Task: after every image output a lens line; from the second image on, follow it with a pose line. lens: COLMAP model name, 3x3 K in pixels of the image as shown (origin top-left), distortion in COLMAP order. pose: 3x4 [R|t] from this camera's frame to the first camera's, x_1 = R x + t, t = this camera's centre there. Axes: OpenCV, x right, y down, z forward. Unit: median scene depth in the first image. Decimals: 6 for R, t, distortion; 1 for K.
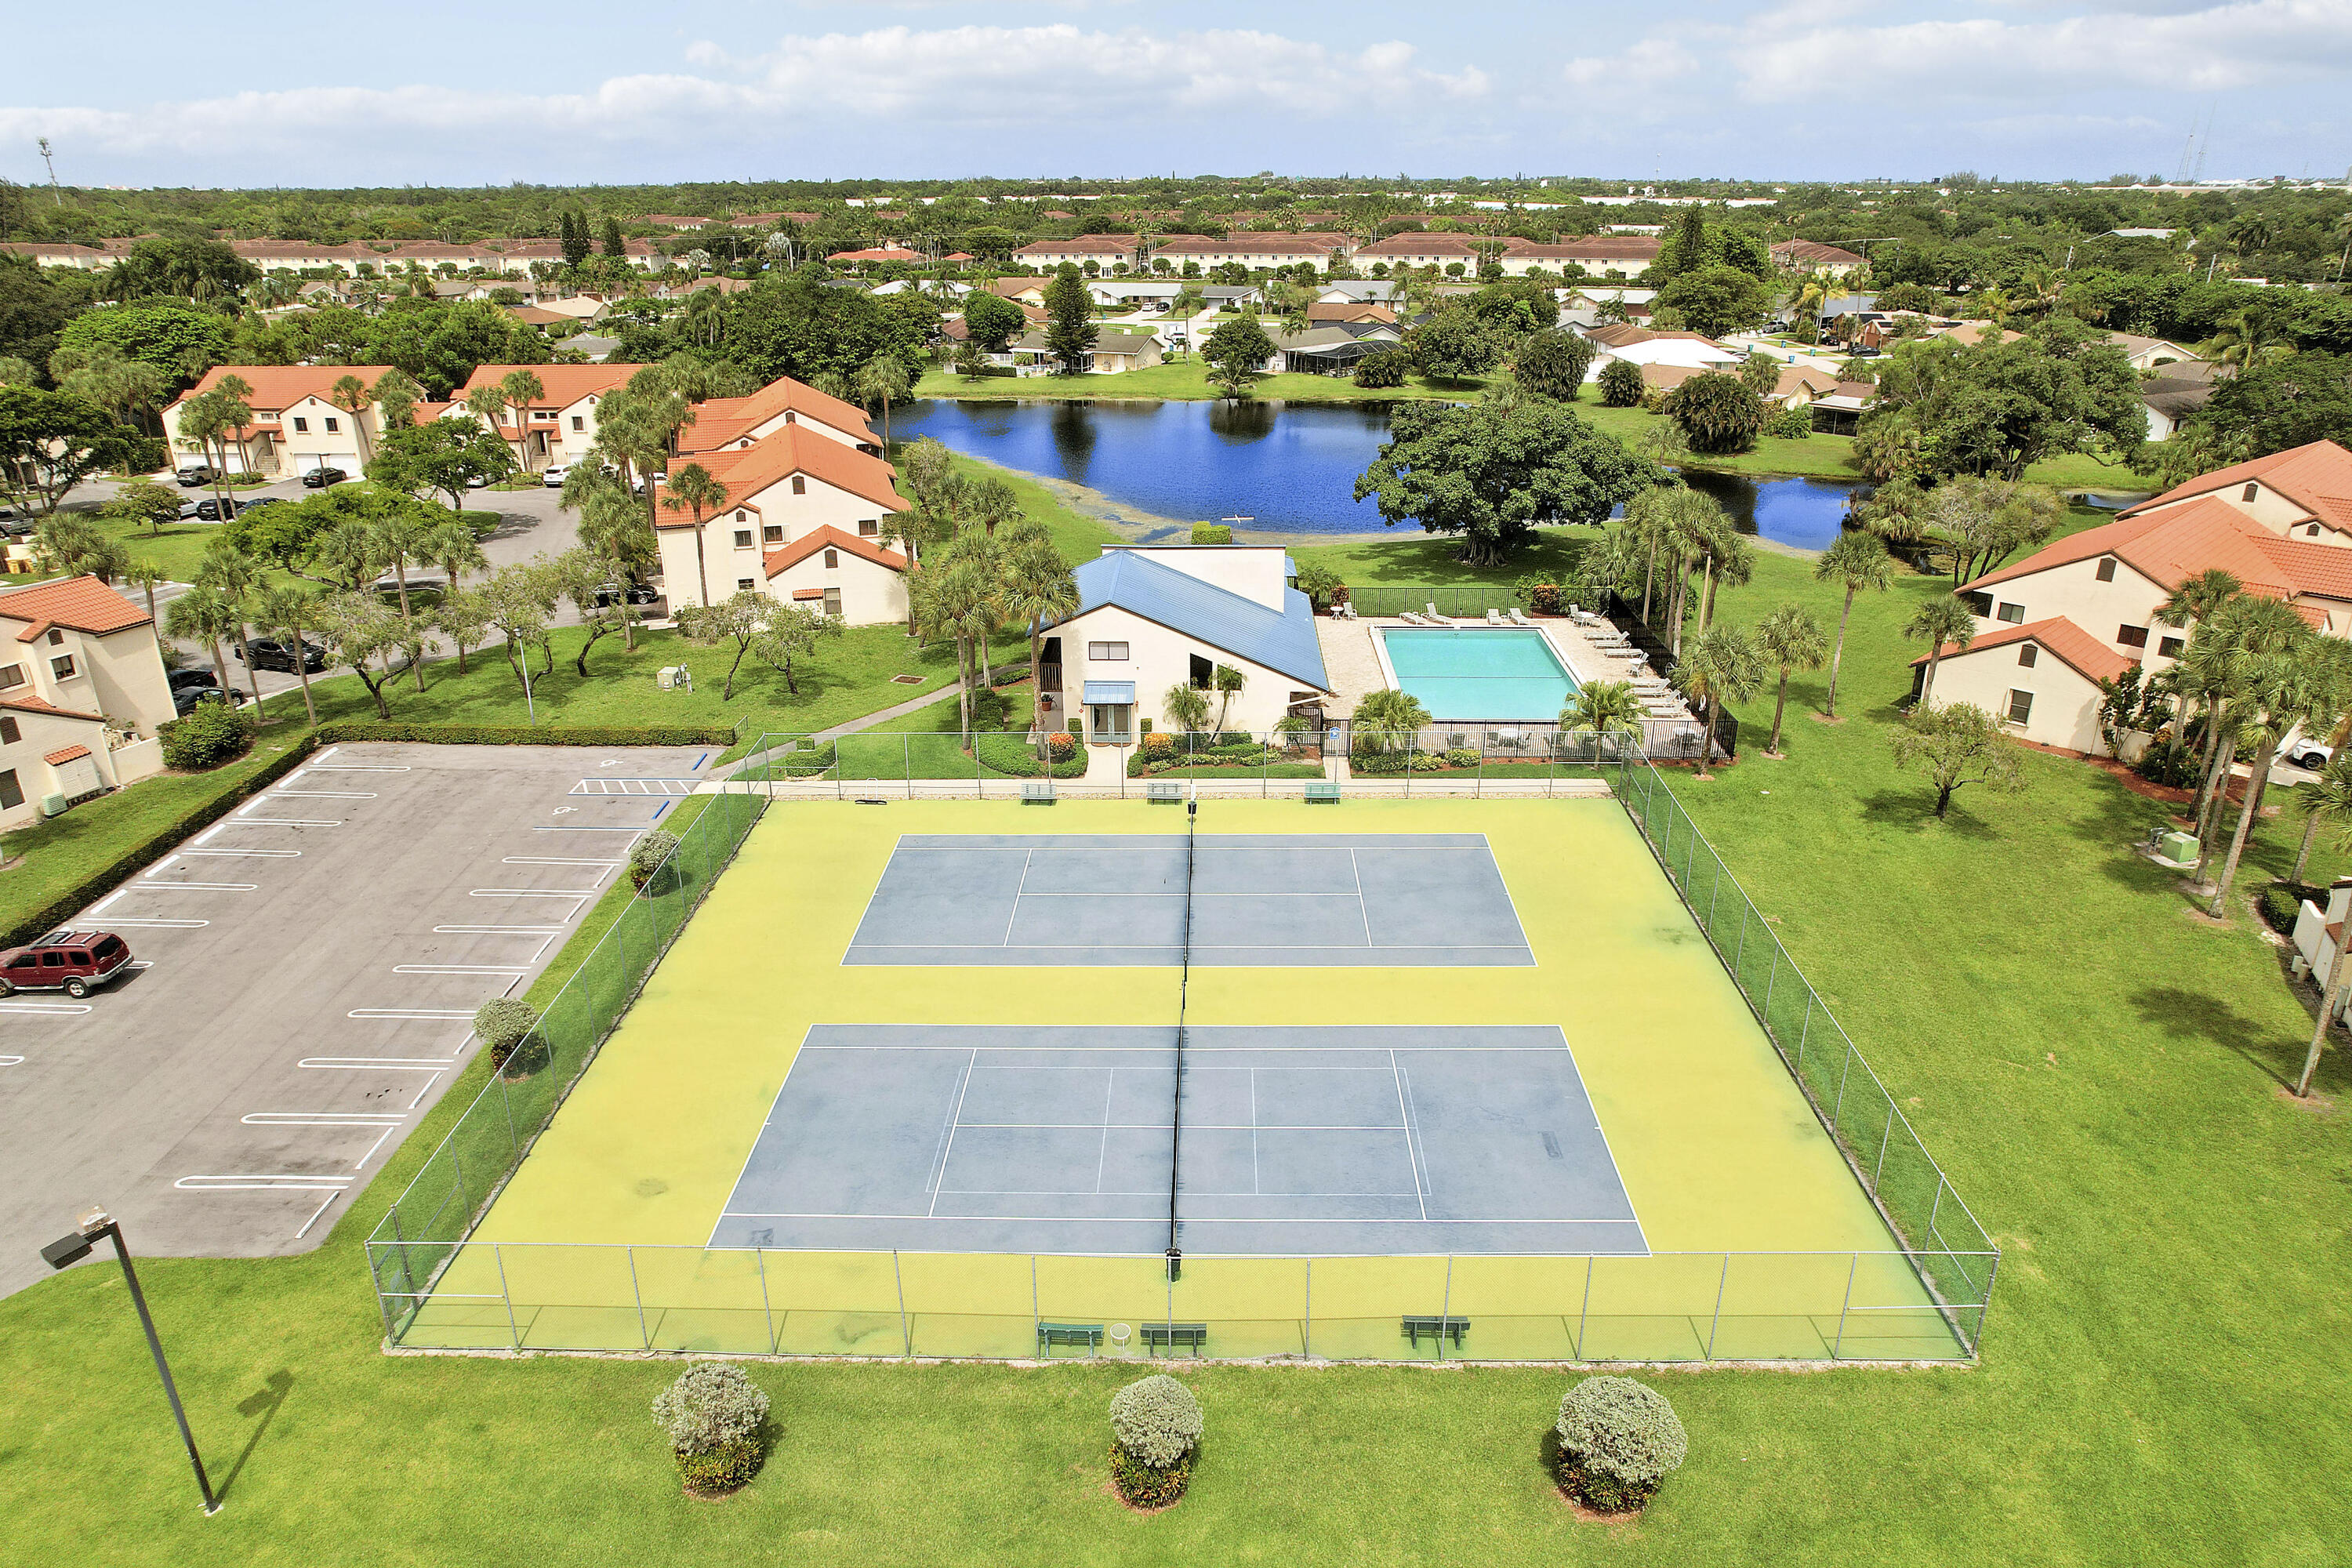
lens RADIAL K [[1548.8, 0, 1176.0], [0, 1548.8, 784.0], [0, 0, 1]] dist [-0.002247, -0.002070]
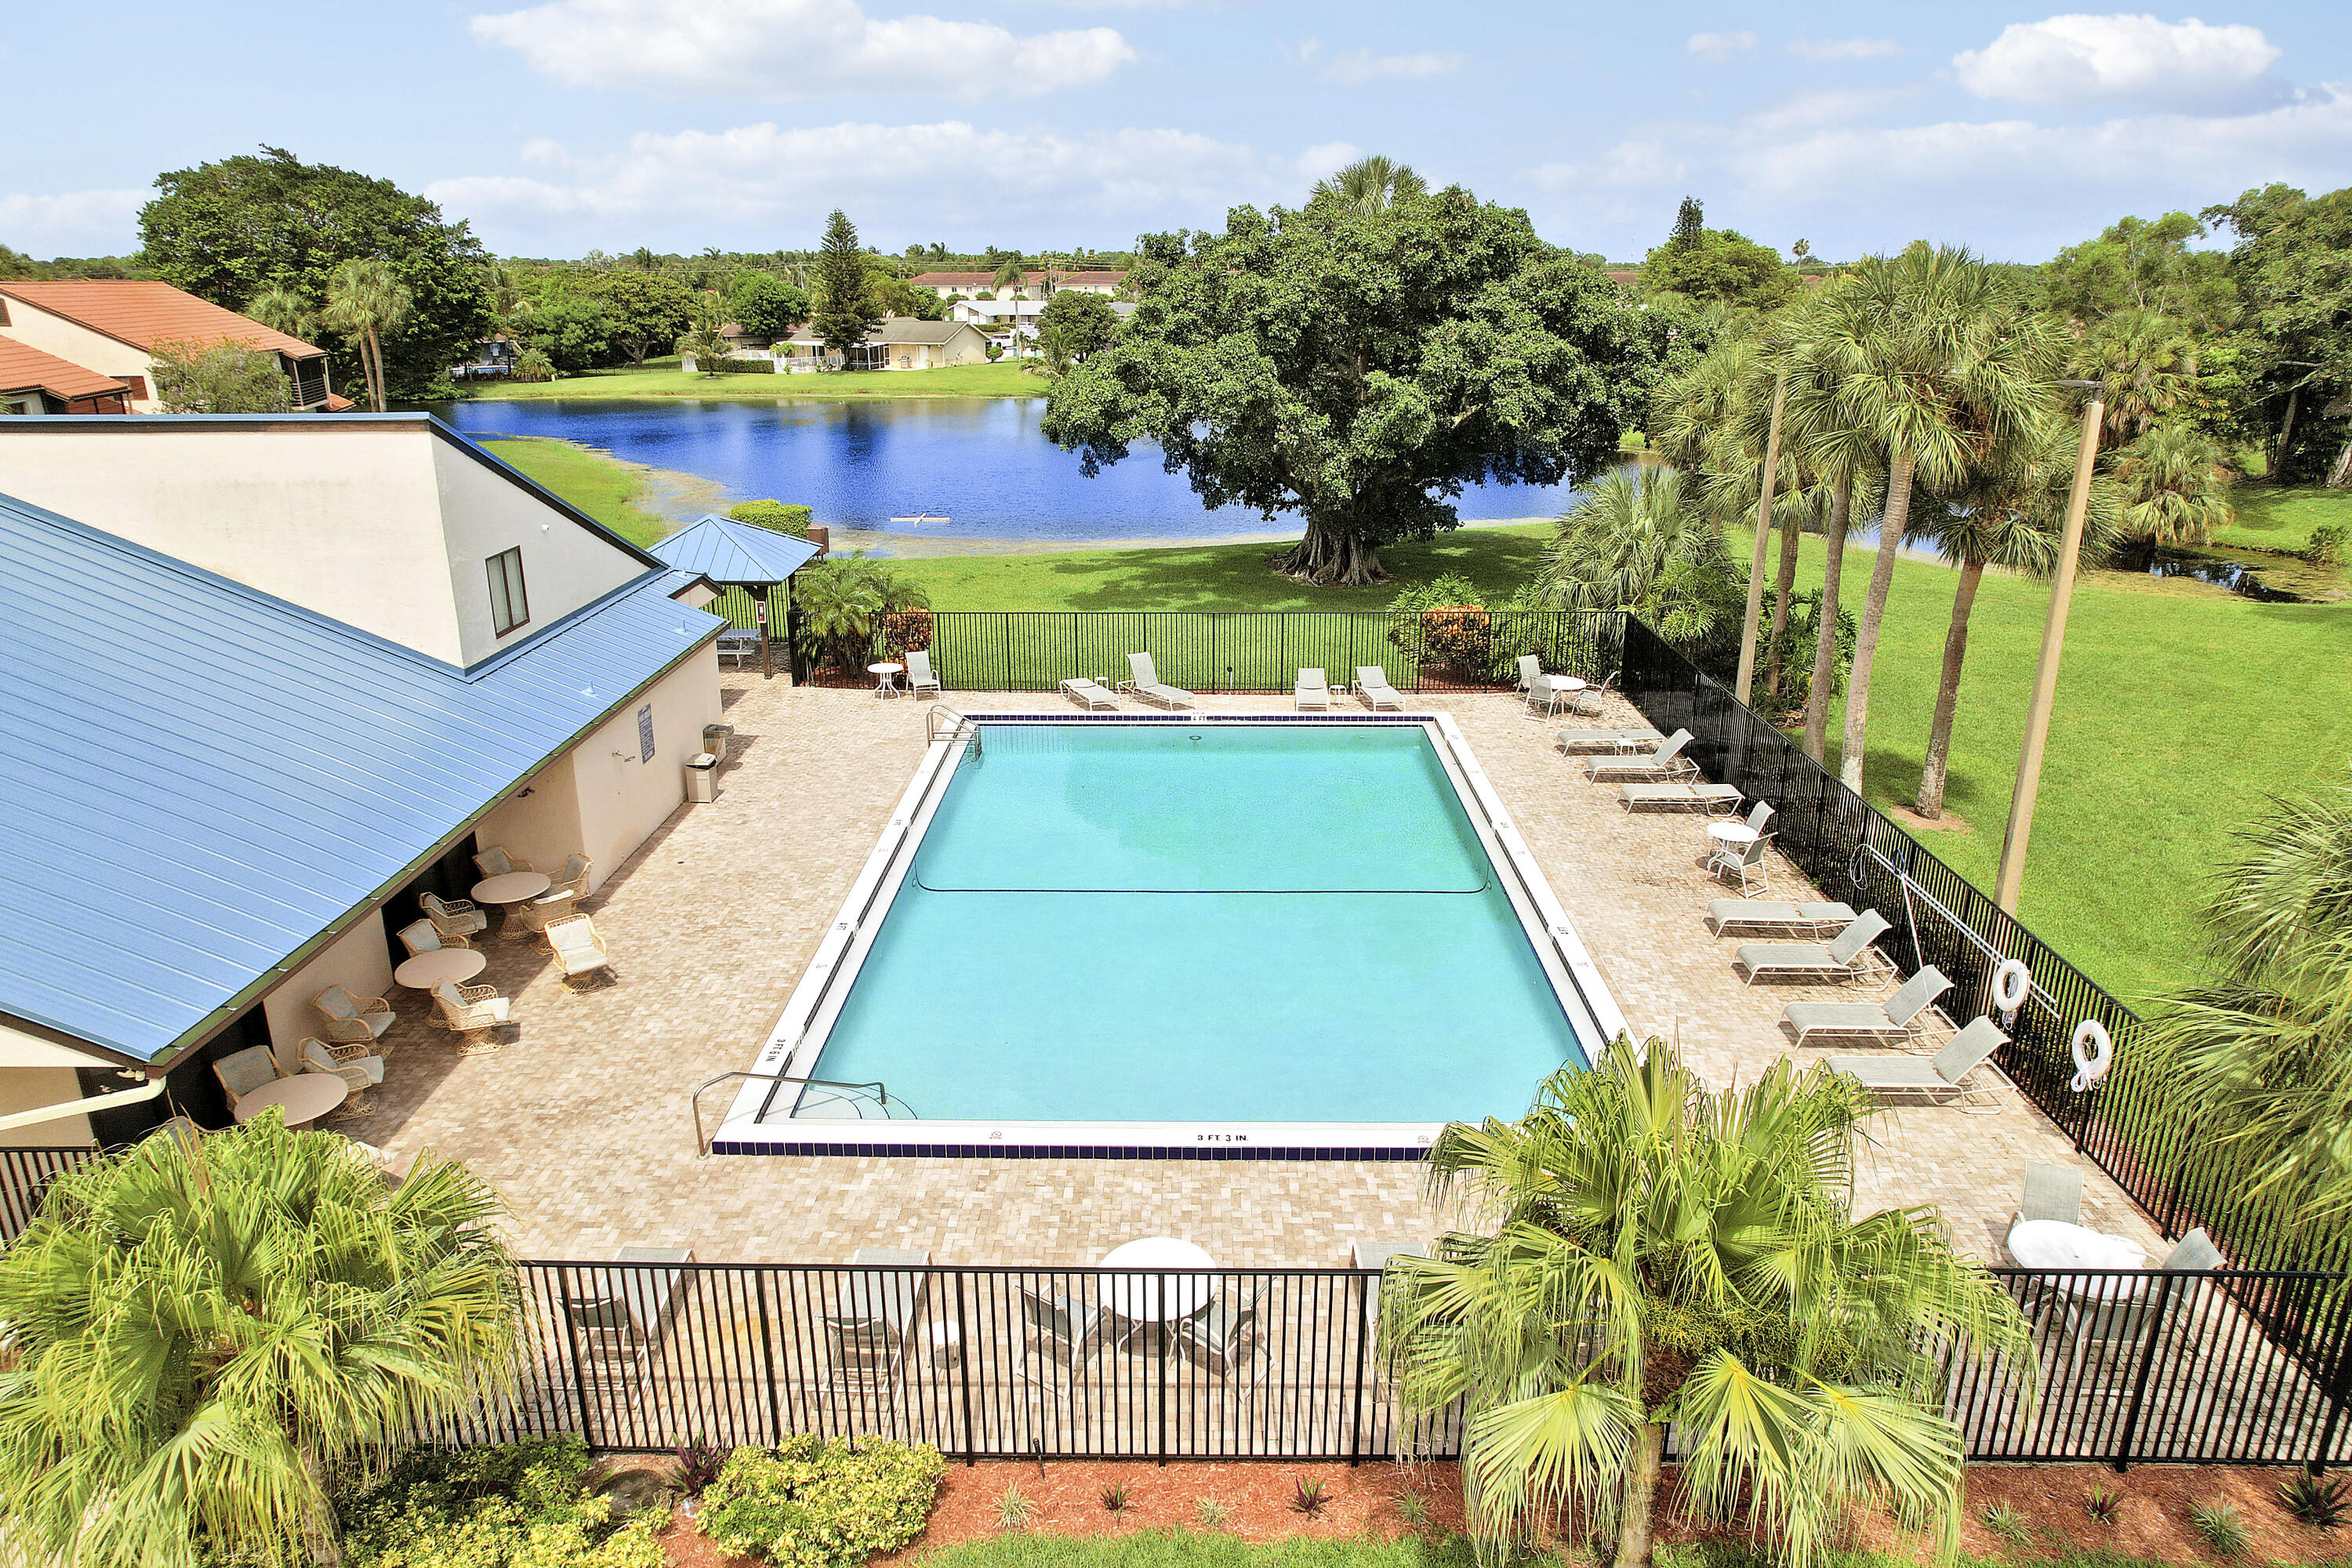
lens RADIAL K [[1504.7, 0, 1176.0], [0, 1504.7, 784.0], [0, 0, 1]] dist [-0.003041, -0.000856]
pose [[0.999993, -0.002435, 0.002982, 0.170070], [0.002597, 0.998444, -0.055709, -0.064975], [-0.002842, 0.055716, 0.998443, 0.637687]]
